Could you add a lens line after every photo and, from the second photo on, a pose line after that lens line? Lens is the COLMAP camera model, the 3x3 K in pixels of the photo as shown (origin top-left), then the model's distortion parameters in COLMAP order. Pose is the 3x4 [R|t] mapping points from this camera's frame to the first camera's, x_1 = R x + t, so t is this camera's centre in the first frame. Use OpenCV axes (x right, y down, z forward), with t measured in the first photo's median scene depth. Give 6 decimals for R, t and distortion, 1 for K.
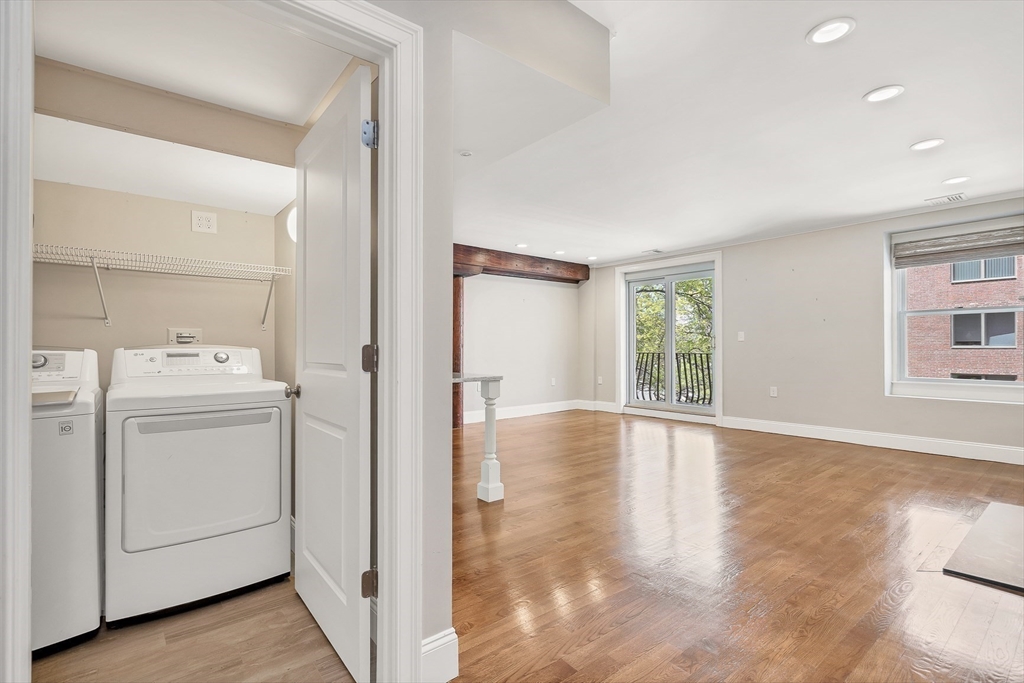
lens RADIAL K [[477.4, 0, 501.5], [0, 477.4, 346.4], [0, 0, 1]] dist [0.000033, -0.001495]
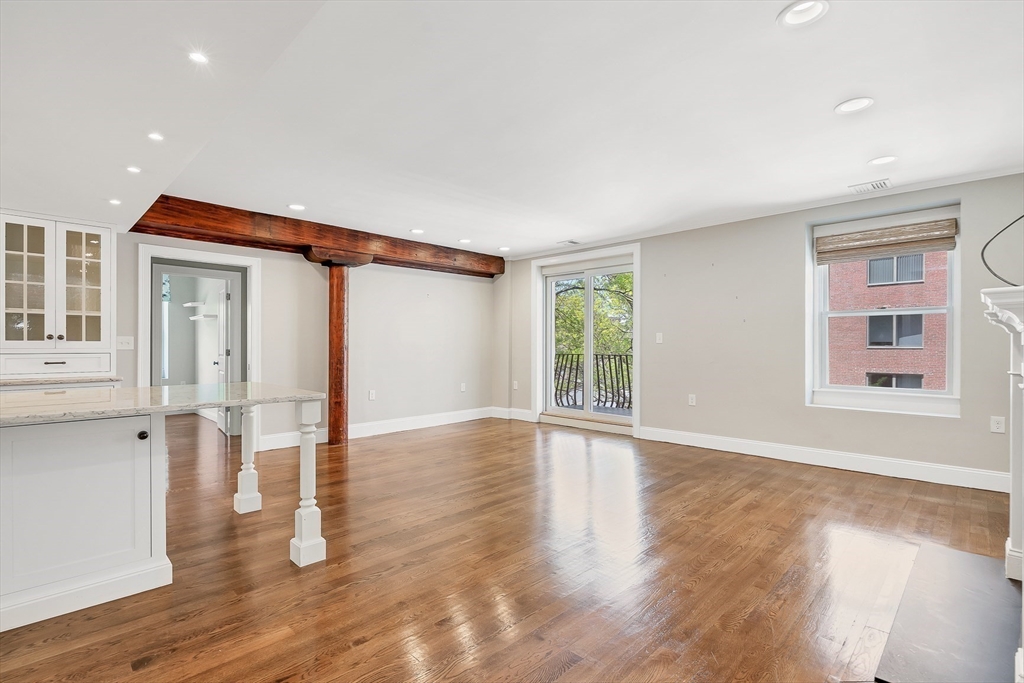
lens RADIAL K [[477.4, 0, 504.2], [0, 477.4, 346.5], [0, 0, 1]] dist [0.000033, -0.001495]
pose [[0.994037, 0.002848, 0.109002, 0.104566], [-0.003465, 0.999979, 0.005472, -0.008574], [-0.108984, -0.005817, 0.994027, 0.125012]]
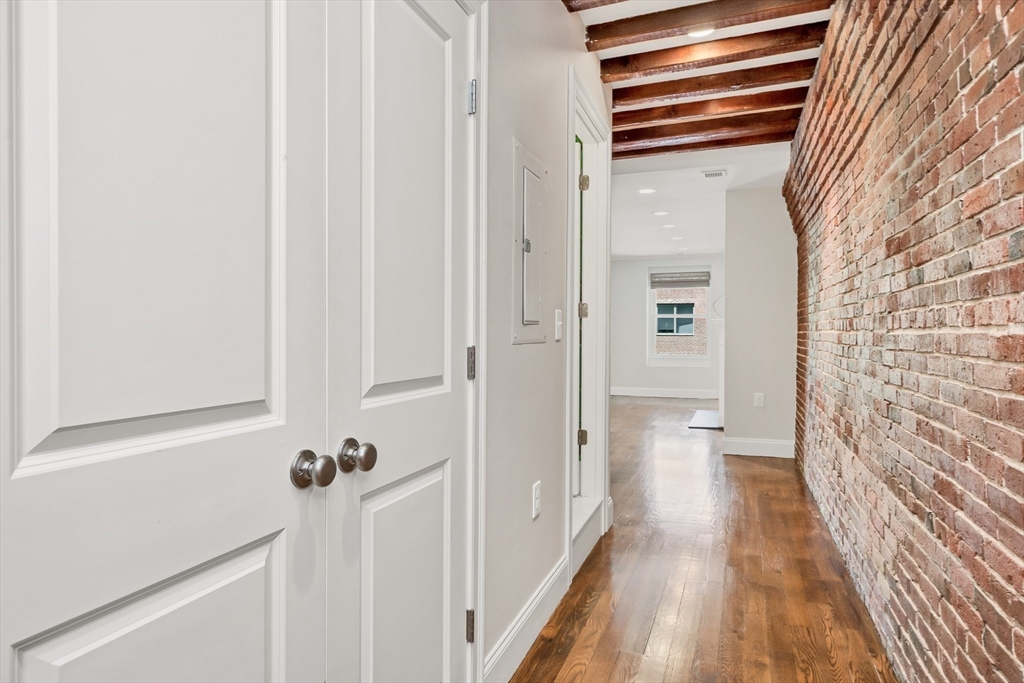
lens RADIAL K [[609.9, 0, 509.5], [0, 609.9, 338.8], [0, 0, 1]] dist [-0.000381, -0.000019]
pose [[0.858136, -0.001812, 0.513419, -0.515806], [-0.005044, 0.999916, 0.011959, -0.009857], [-0.513397, -0.012853, 0.858055, -0.424992]]
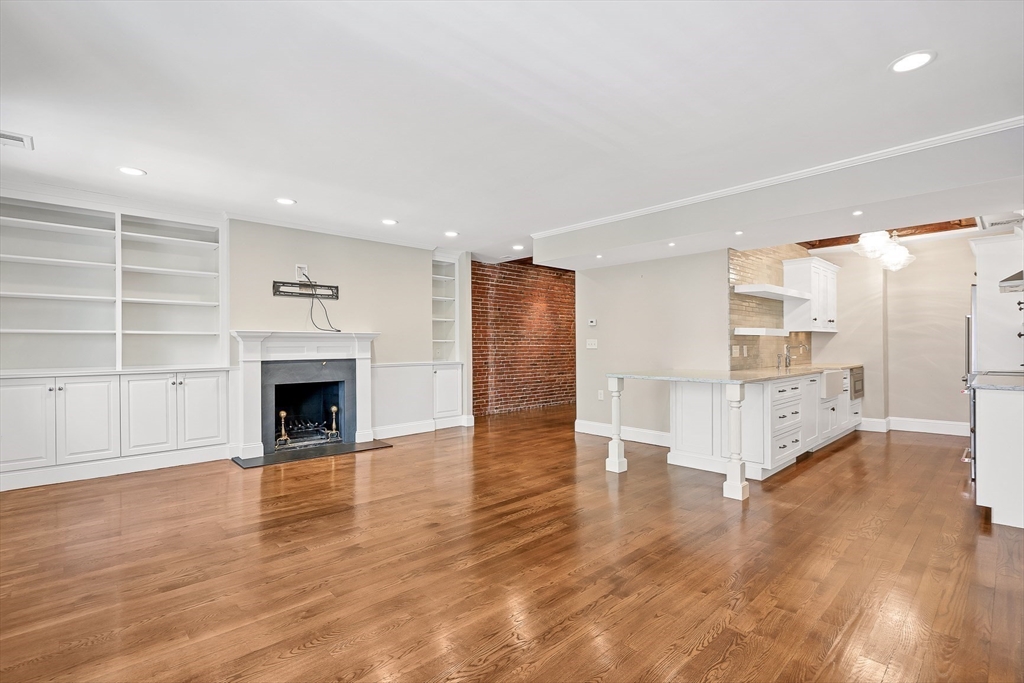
lens RADIAL K [[477.4, 0, 491.0], [0, 477.4, 347.0], [0, 0, 1]] dist [0.000033, -0.001495]
pose [[-0.998348, 0.004634, -0.057266, 0.198555], [0.004618, 0.999989, 0.000416, -0.006012], [0.057267, 0.000151, -0.998359, 1.174300]]
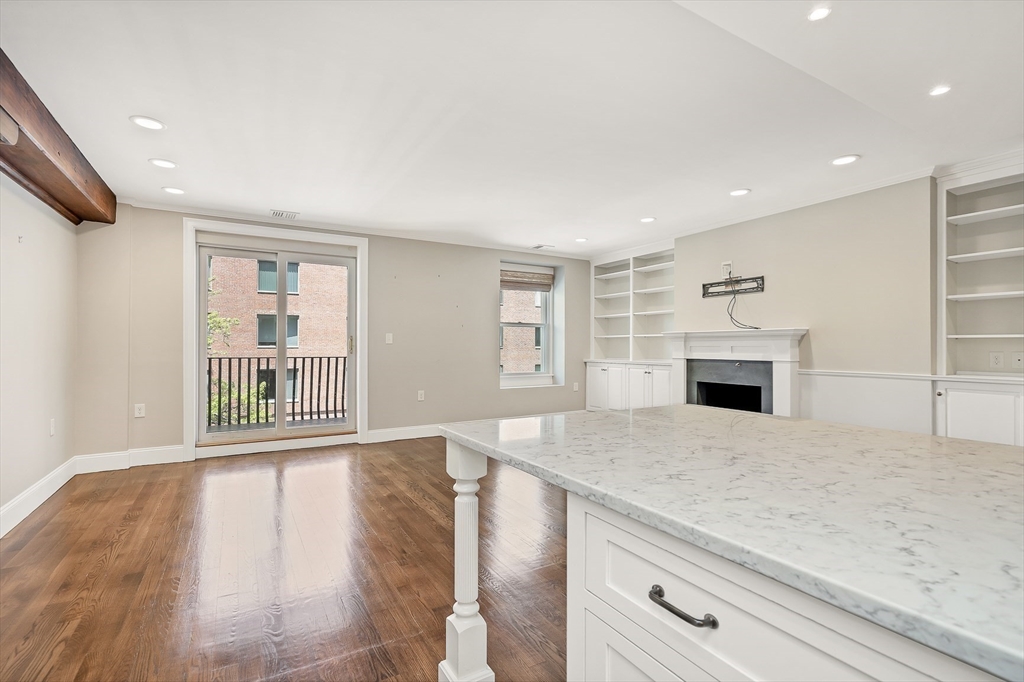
lens RADIAL K [[477.4, 0, 515.6], [0, 477.4, 342.0], [0, 0, 1]] dist [0.000033, -0.001495]
pose [[0.134057, 0.008714, 0.990935, -0.341280], [-0.002823, 0.999961, -0.008411, -0.006962], [-0.990970, -0.001670, 0.134076, 0.599492]]
